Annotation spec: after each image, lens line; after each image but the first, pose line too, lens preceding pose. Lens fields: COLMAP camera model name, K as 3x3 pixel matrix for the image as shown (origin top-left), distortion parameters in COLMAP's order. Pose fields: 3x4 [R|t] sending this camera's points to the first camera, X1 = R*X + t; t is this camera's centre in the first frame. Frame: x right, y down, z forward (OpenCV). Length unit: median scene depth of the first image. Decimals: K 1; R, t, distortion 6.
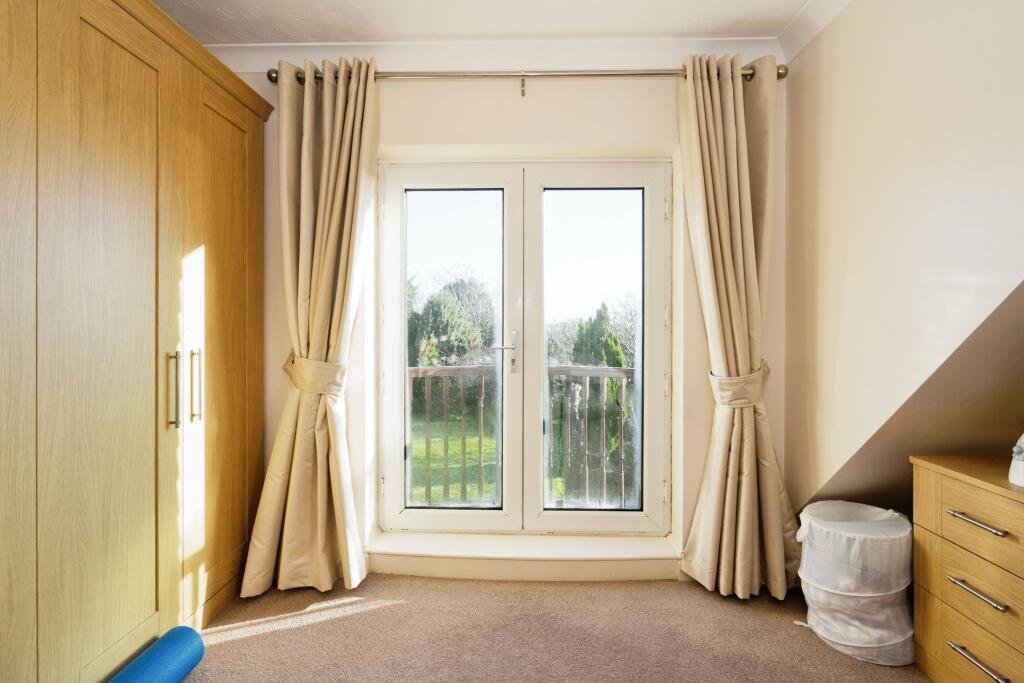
lens RADIAL K [[472.3, 0, 511.2], [0, 472.3, 327.8], [0, 0, 1]] dist [0.000556, -0.000080]
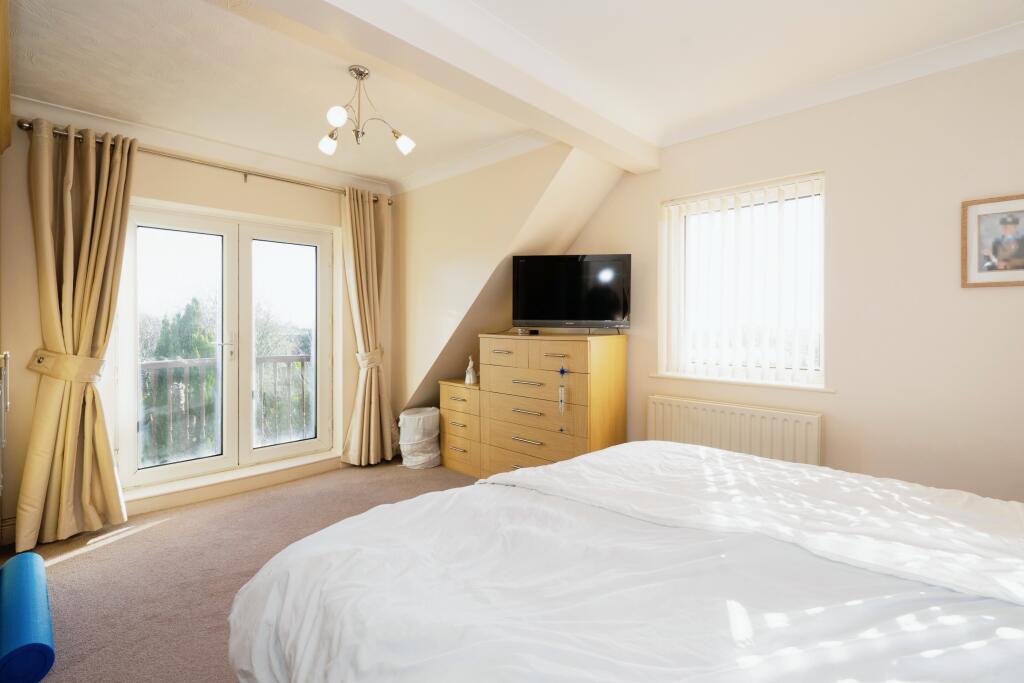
lens RADIAL K [[472.3, 0, 511.2], [0, 472.3, 327.8], [0, 0, 1]] dist [0.000556, -0.000080]
pose [[0.667785, -0.012444, 0.744251, -0.598044], [0.003132, 0.999898, 0.013908, -0.027985], [-0.744348, -0.006957, 0.667756, -0.753479]]
